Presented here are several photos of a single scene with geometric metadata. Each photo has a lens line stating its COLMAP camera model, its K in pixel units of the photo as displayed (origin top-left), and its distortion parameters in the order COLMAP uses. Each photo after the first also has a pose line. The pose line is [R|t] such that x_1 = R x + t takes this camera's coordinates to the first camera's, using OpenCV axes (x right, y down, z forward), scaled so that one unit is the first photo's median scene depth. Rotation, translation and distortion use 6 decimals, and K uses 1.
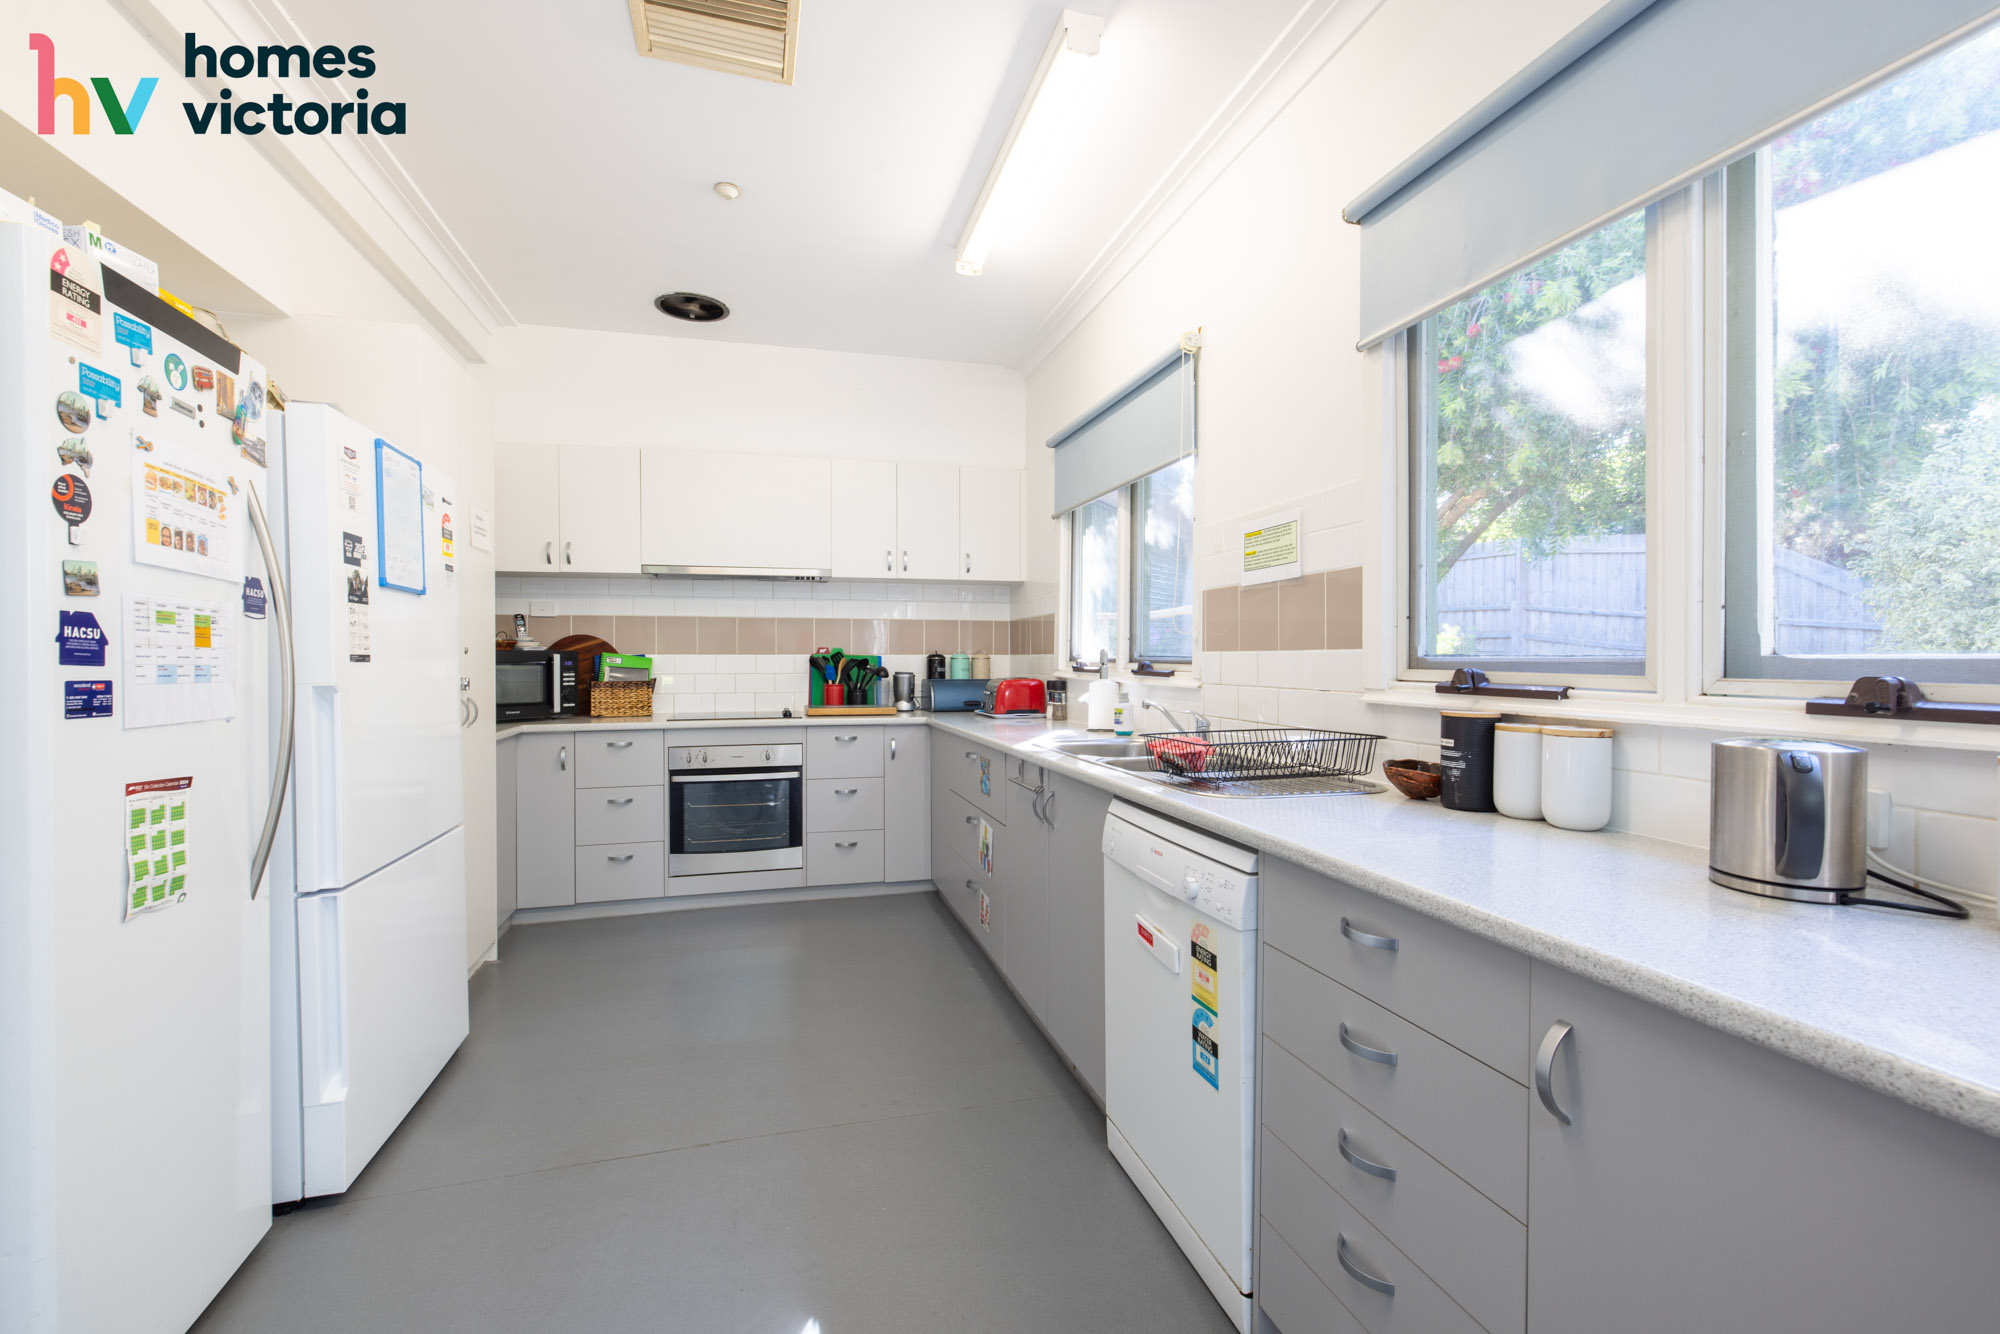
lens RADIAL K [[837.2, 0, 990.5], [0, 837.2, 663.3], [0, 0, 1]] dist [-0.000441, 0.000422]
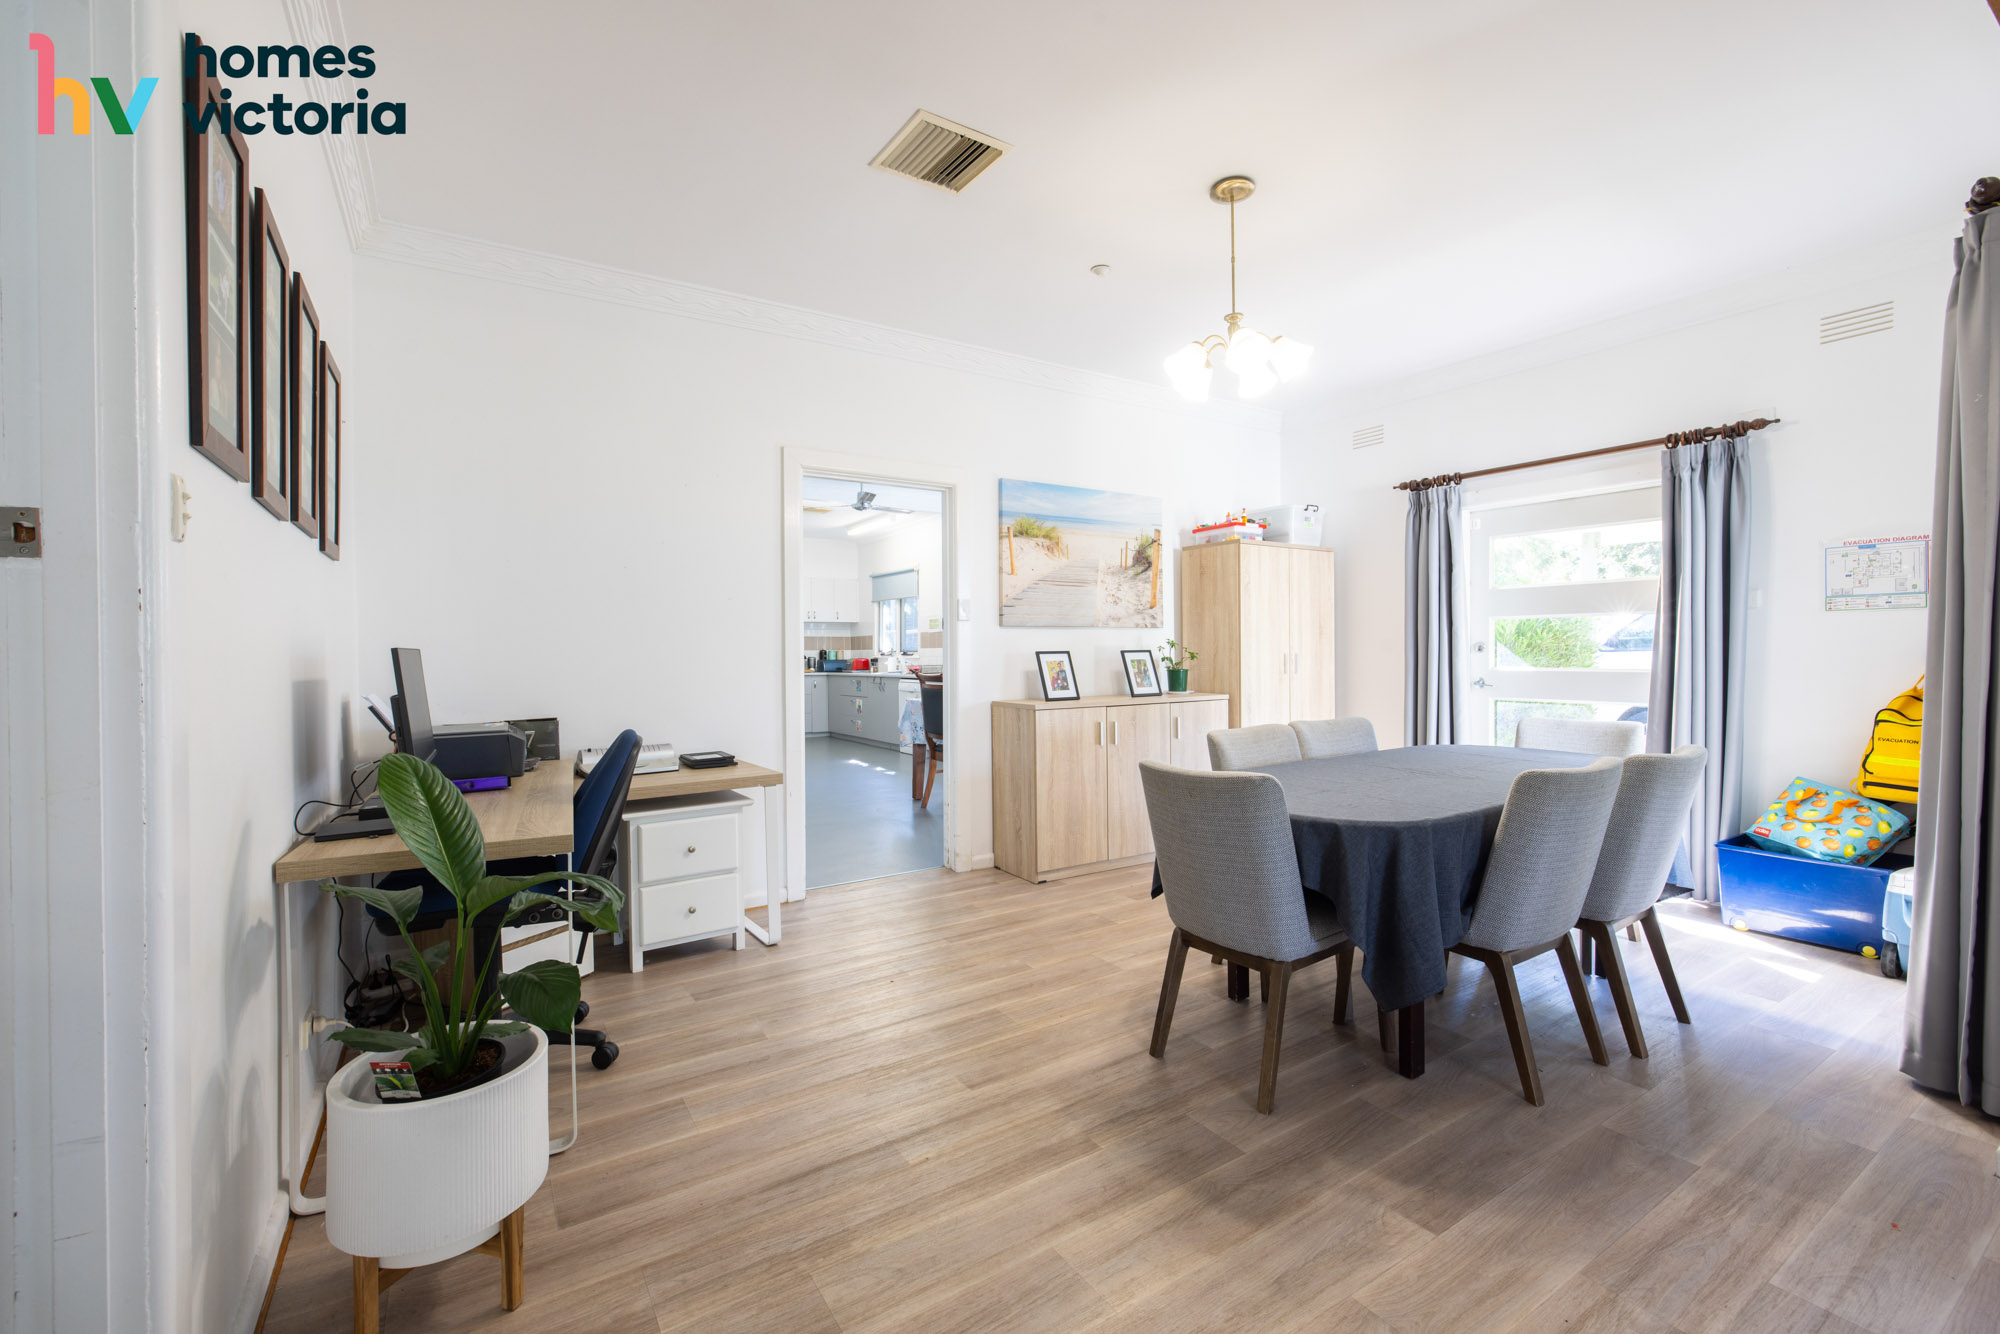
lens RADIAL K [[837.2, 0, 990.5], [0, 837.2, 663.3], [0, 0, 1]] dist [-0.000441, 0.000422]
pose [[0.955274, -0.014855, 0.295350, -0.418692], [0.013519, 0.999887, 0.006566, 0.024639], [-0.295414, -0.002279, 0.955366, -2.017427]]
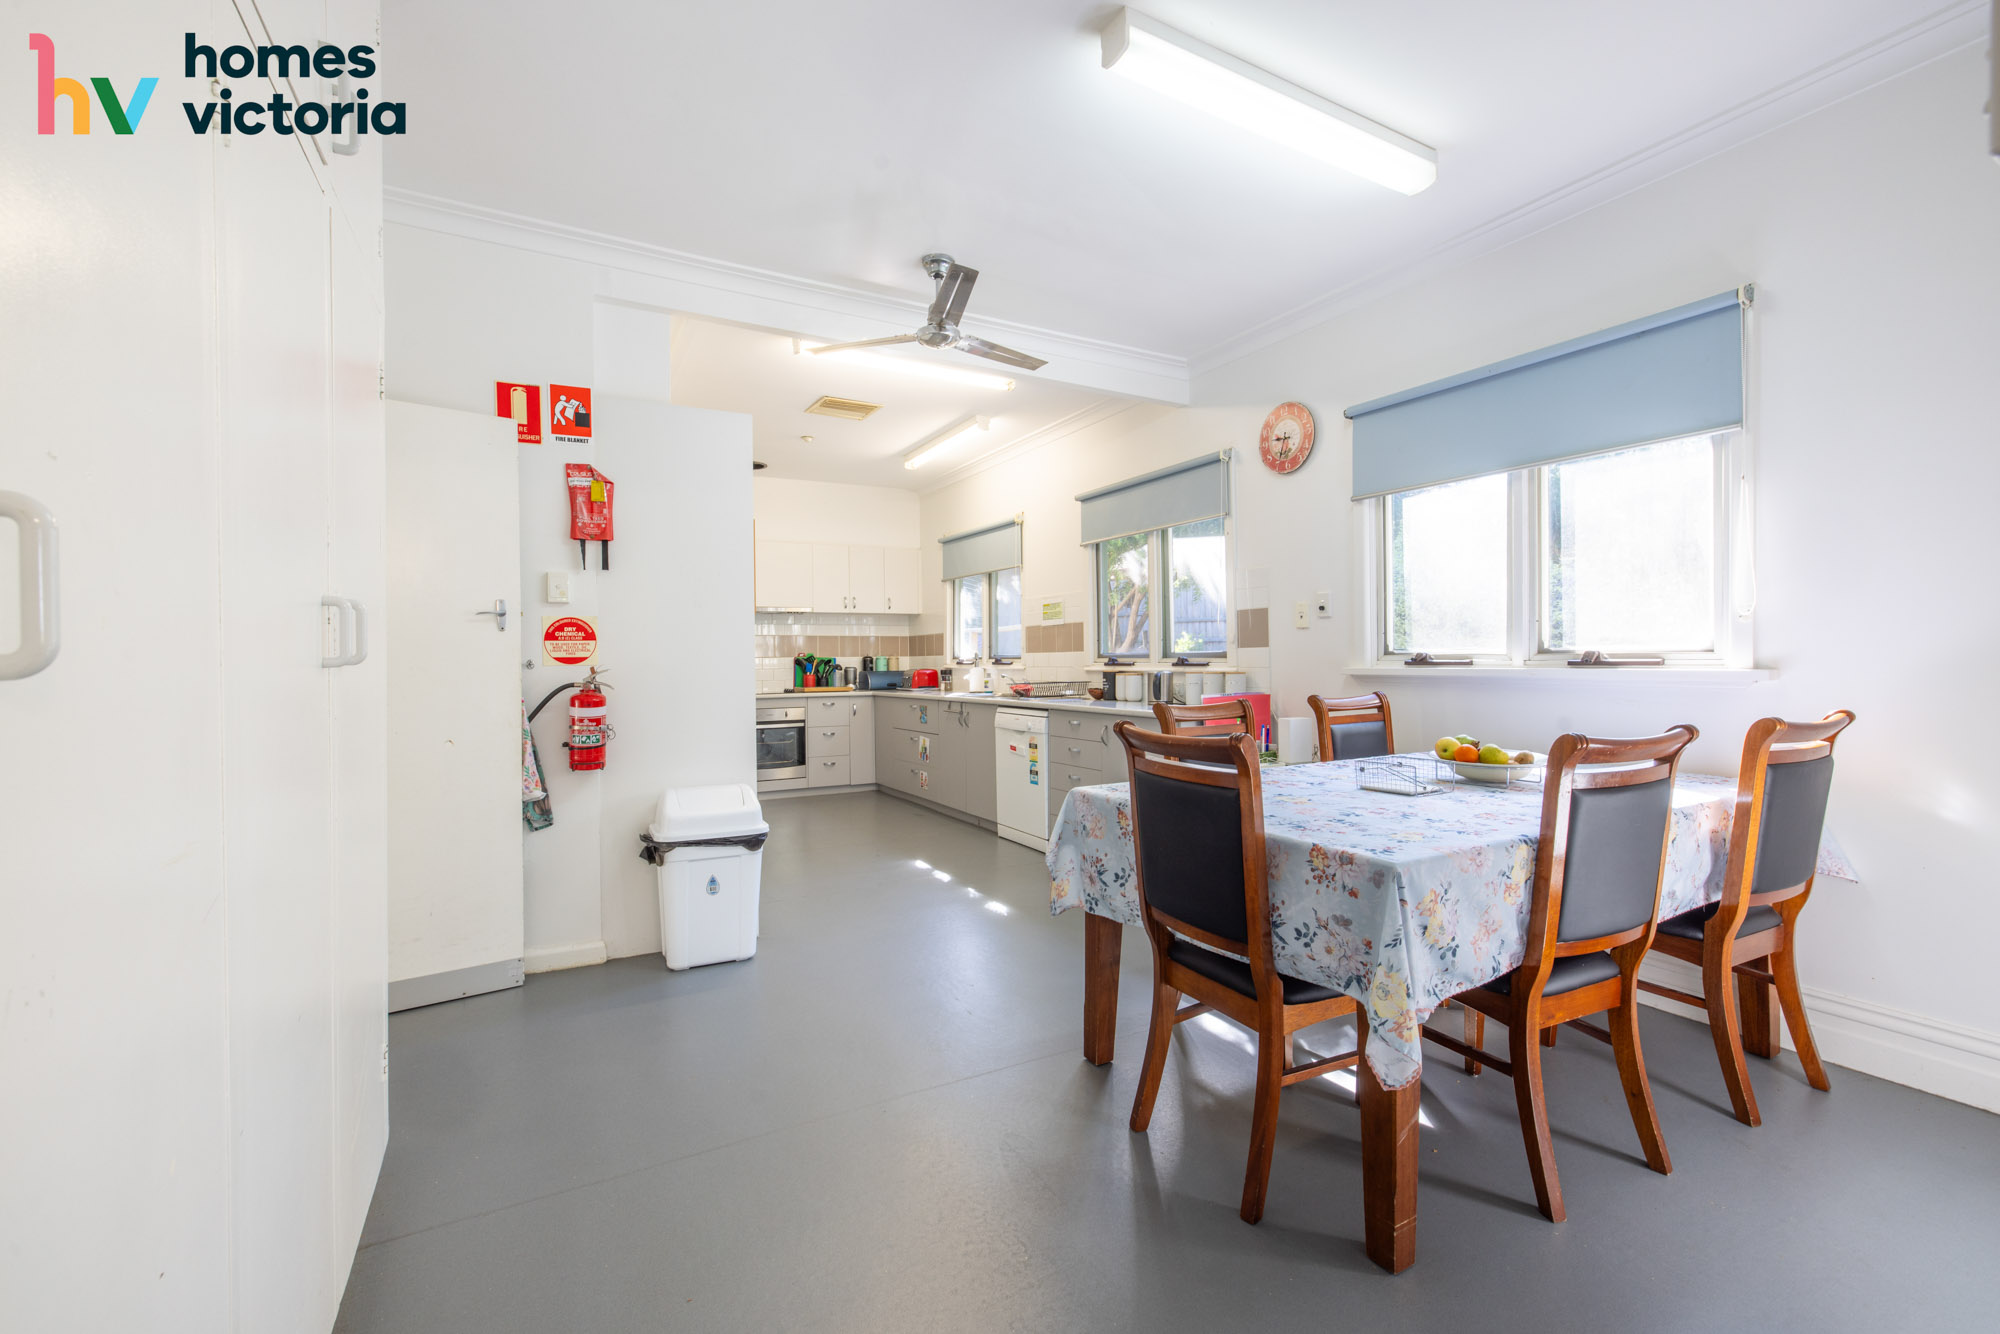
lens RADIAL K [[837.2, 0, 990.5], [0, 837.2, 663.3], [0, 0, 1]] dist [-0.000441, 0.000422]
pose [[0.972423, -0.011804, 0.232925, -0.273768], [0.012898, 0.999912, -0.003174, 0.014551], [-0.232867, 0.006090, 0.972490, -0.881604]]
